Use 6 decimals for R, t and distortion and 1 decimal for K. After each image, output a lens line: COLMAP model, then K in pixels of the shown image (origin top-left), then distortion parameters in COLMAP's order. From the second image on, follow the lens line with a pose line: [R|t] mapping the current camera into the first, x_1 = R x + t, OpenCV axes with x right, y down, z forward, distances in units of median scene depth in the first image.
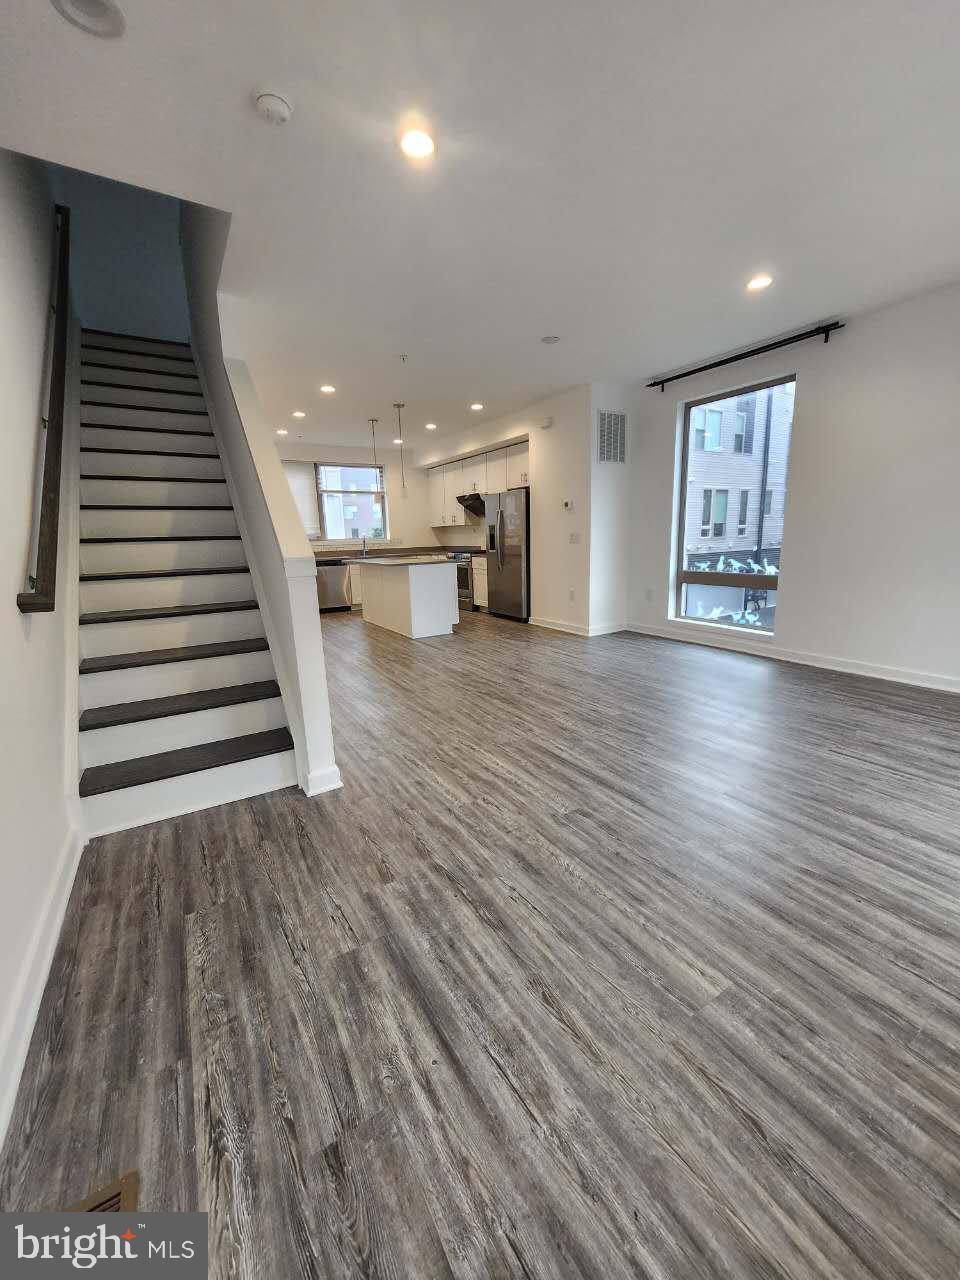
lens RADIAL K [[508.0, 0, 479.5], [0, 508.0, 637.4], [0, 0, 1]] dist [0.000187, 0.000530]
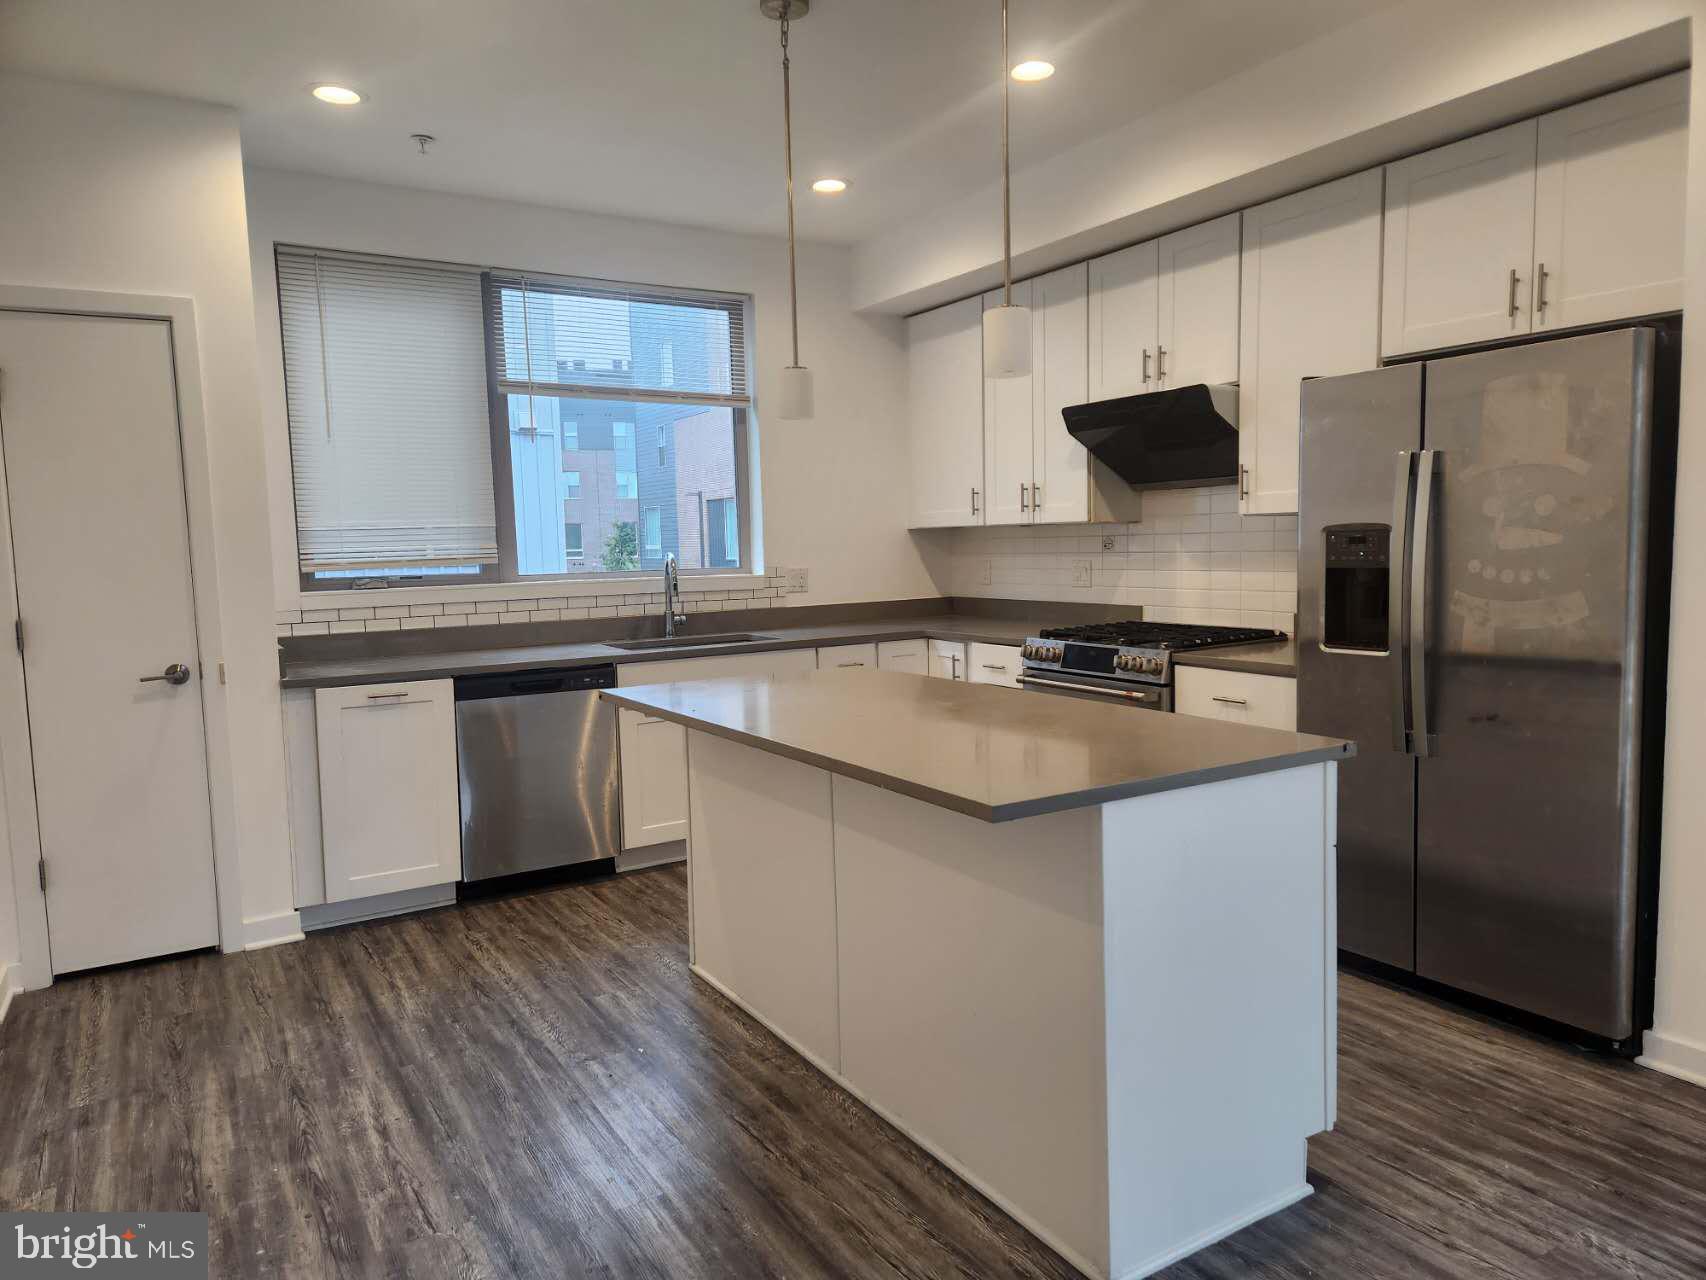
lens RADIAL K [[1121.0, 0, 854.7], [0, 1121.0, 640.9], [0, 0, 1]] dist [0.003680, -0.000488]
pose [[0.999934, 0.003560, 0.010929, -0.158302], [-0.002346, 0.994029, -0.109089, -0.112866], [-0.011252, 0.109057, 0.993972, 0.504821]]
